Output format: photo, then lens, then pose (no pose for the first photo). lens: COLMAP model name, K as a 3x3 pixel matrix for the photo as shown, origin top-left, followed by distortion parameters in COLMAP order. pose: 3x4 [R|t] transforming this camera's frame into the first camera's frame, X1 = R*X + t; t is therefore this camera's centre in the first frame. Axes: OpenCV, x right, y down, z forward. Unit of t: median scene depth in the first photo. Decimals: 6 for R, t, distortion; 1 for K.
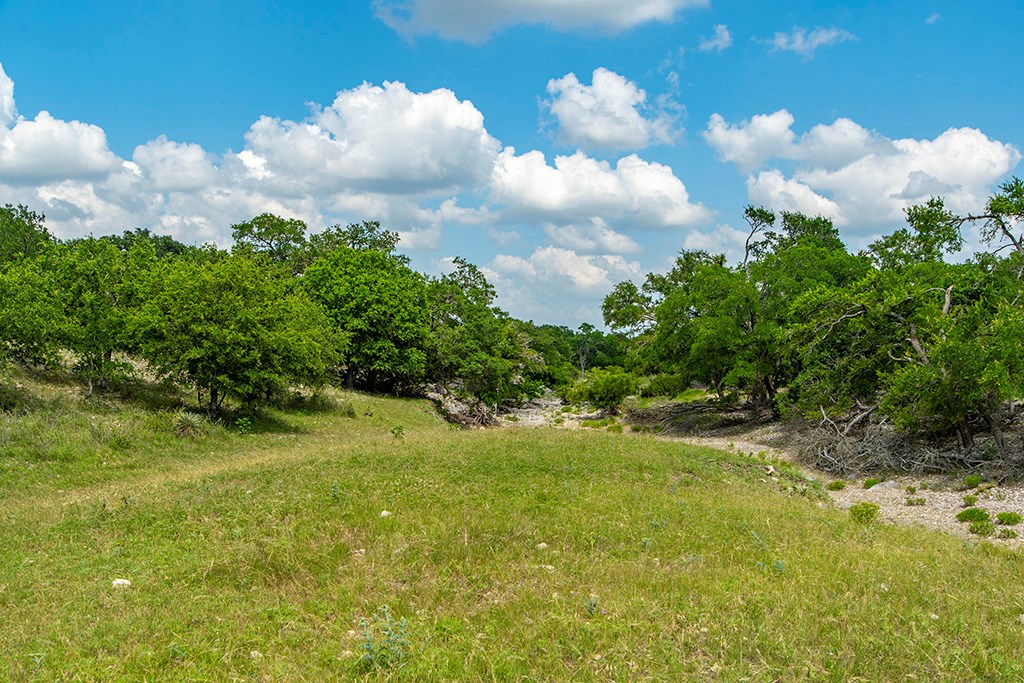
lens RADIAL K [[2340.1, 0, 512.0], [0, 2340.1, 341.5], [0, 0, 1]] dist [0.253444, -0.517352]
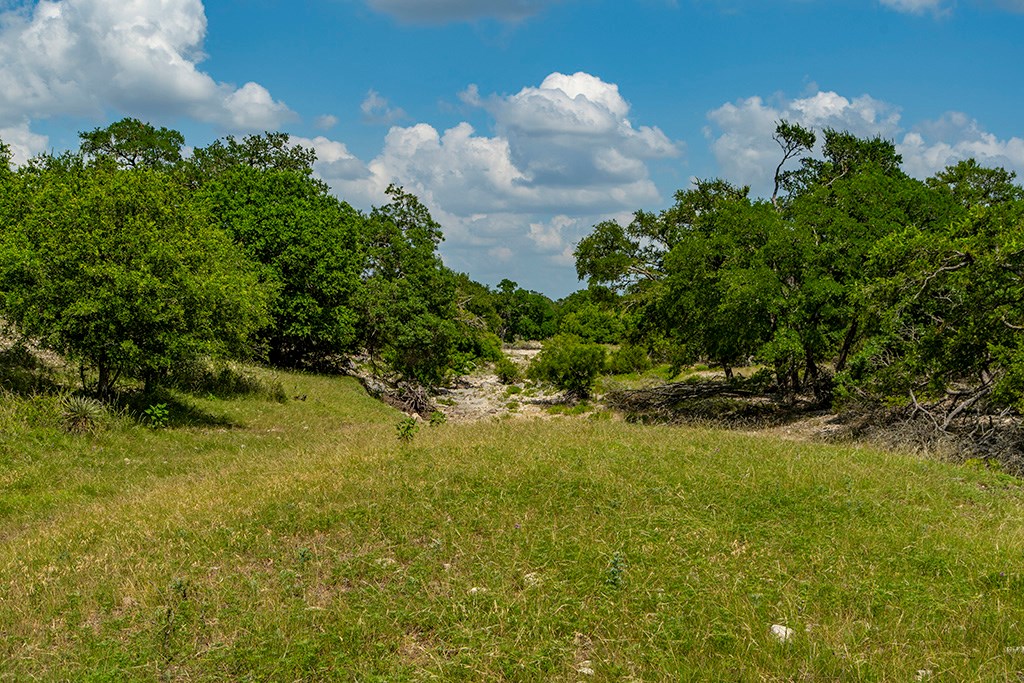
lens RADIAL K [[2340.1, 0, 512.0], [0, 2340.1, 341.5], [0, 0, 1]] dist [0.253444, -0.517352]
pose [[0.991043, 0.008649, 0.133262, -0.084462], [-0.010249, 0.999883, 0.011327, 0.004814], [-0.133148, -0.012592, 0.991016, 0.262786]]
